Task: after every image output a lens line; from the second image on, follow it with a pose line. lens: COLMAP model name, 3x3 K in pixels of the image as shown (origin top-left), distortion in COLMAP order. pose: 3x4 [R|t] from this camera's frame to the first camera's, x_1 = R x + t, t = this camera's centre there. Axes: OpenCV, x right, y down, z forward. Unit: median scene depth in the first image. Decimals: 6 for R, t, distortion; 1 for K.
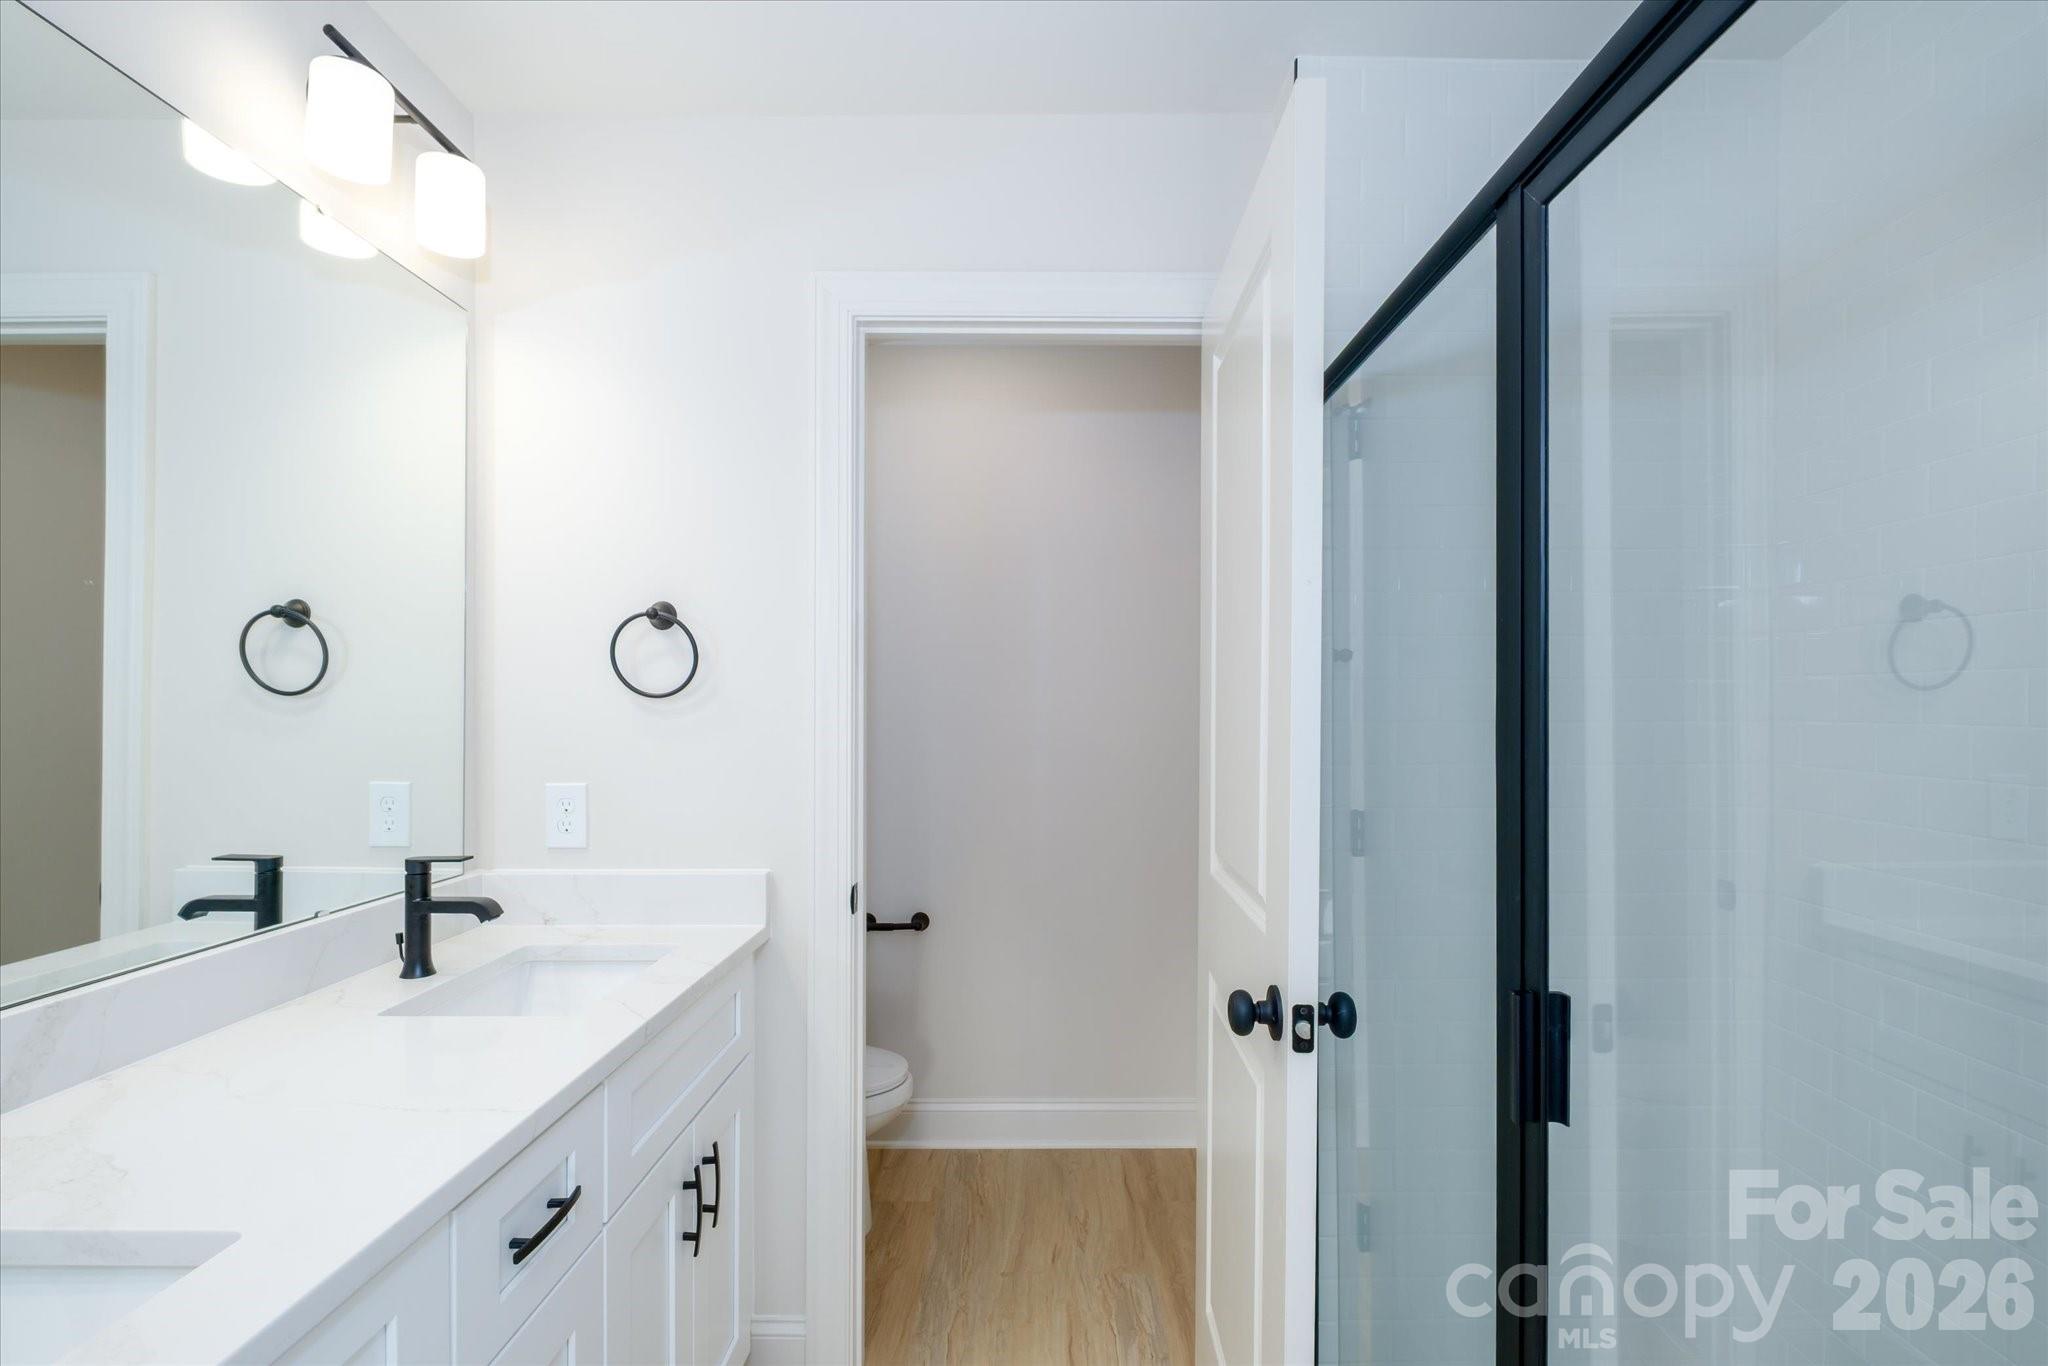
lens RADIAL K [[966.9, 0, 1027.9], [0, 966.9, 703.9], [0, 0, 1]] dist [-0.003113, -0.000256]
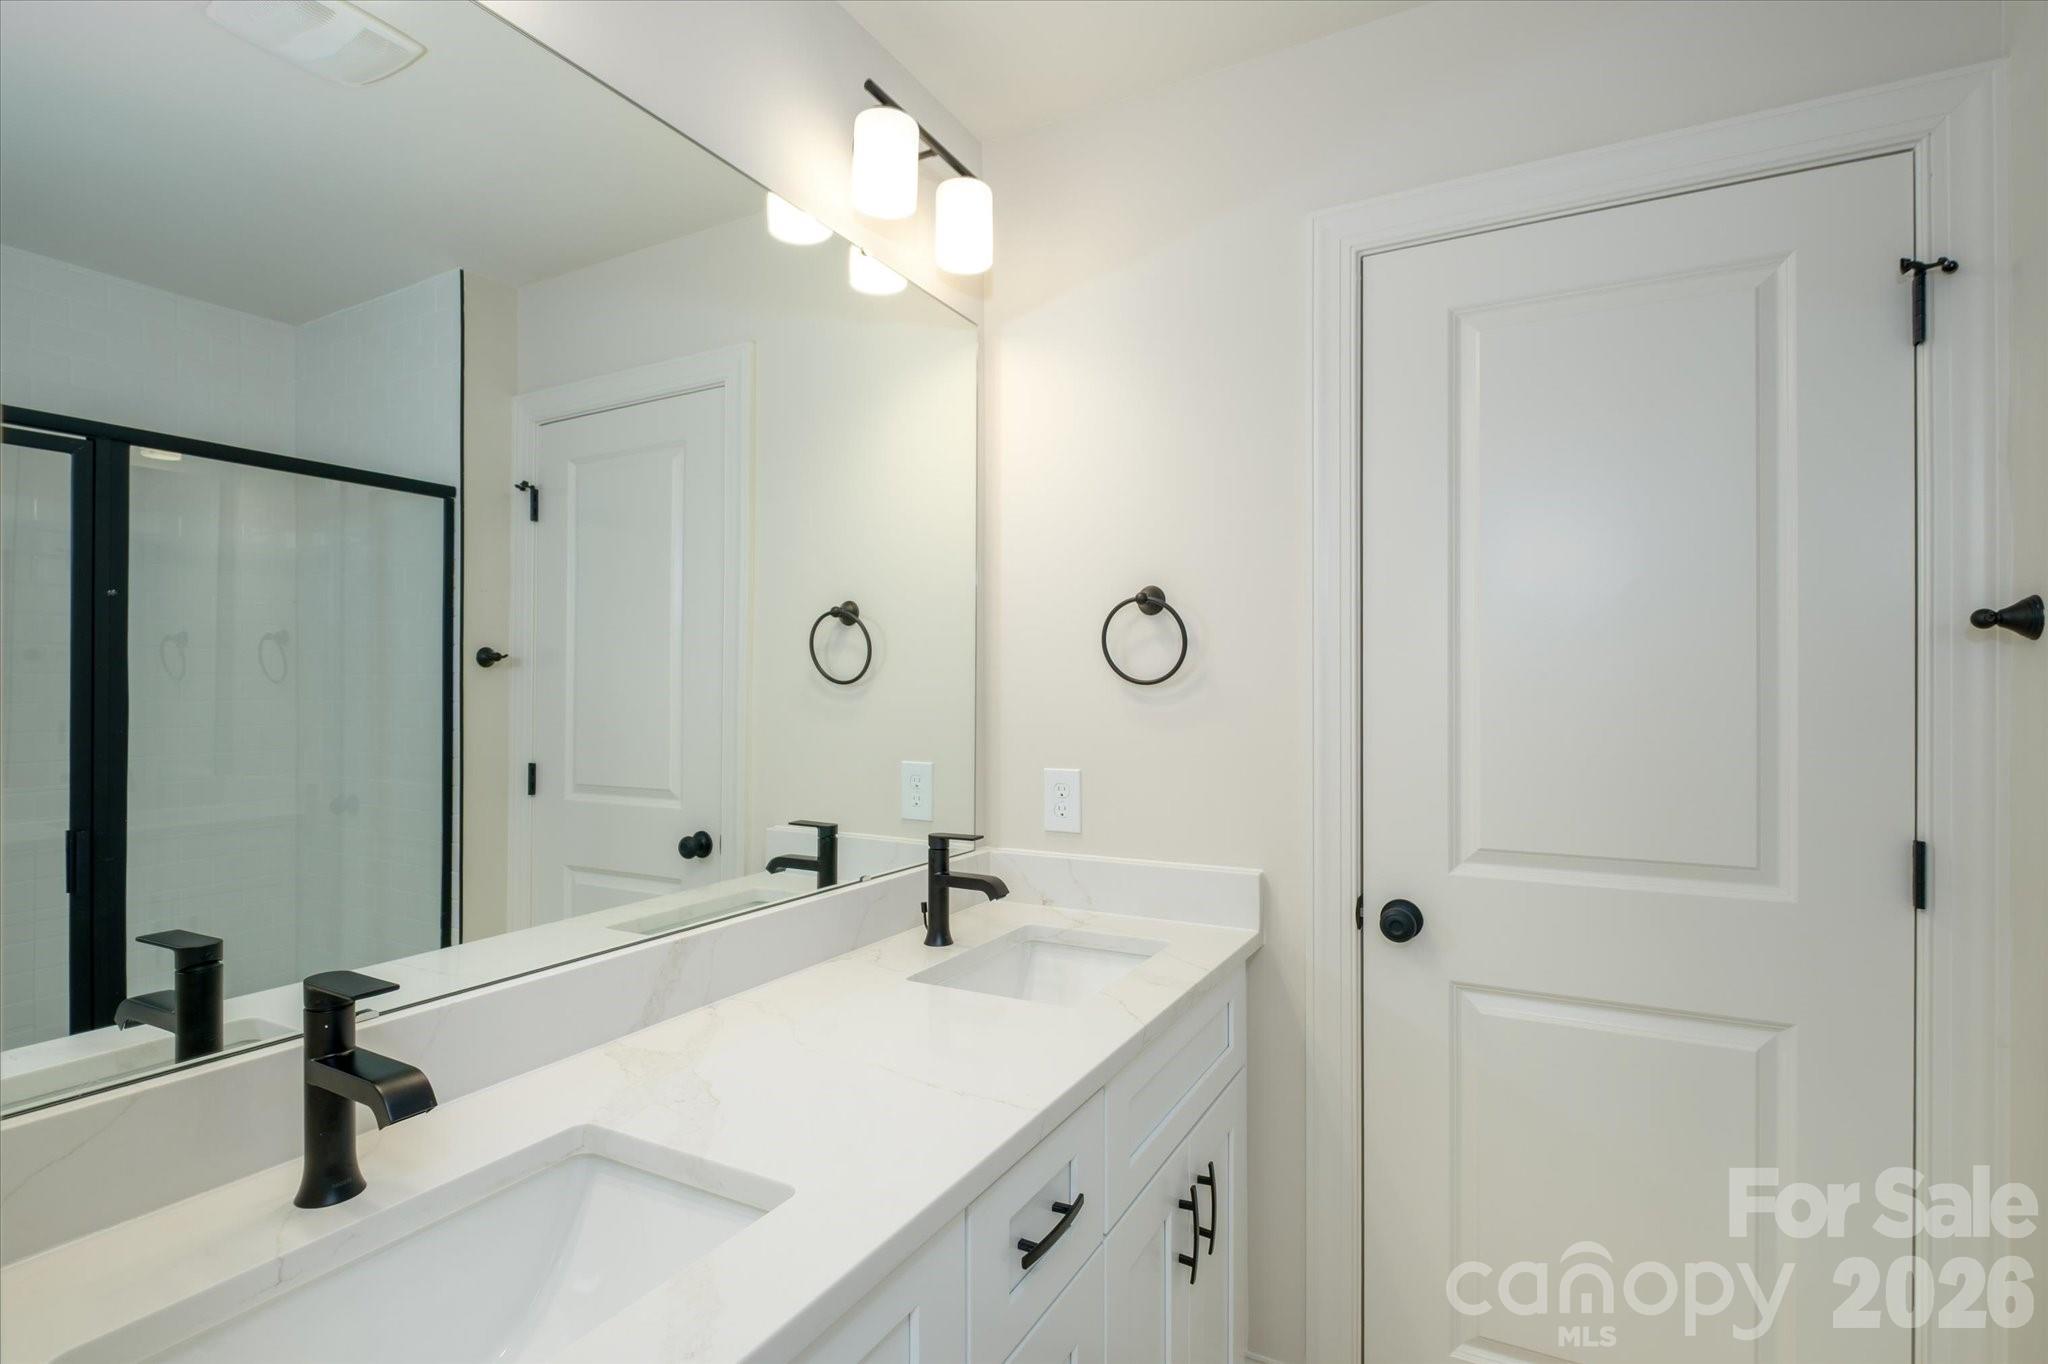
lens RADIAL K [[966.9, 0, 1027.9], [0, 966.9, 702.9], [0, 0, 1]] dist [-0.003113, -0.000256]
pose [[0.891012, 0.004559, -0.453957, -0.055483], [-0.000394, 0.999957, 0.009271, 0.003806], [0.453980, -0.008082, 0.890975, 0.087999]]
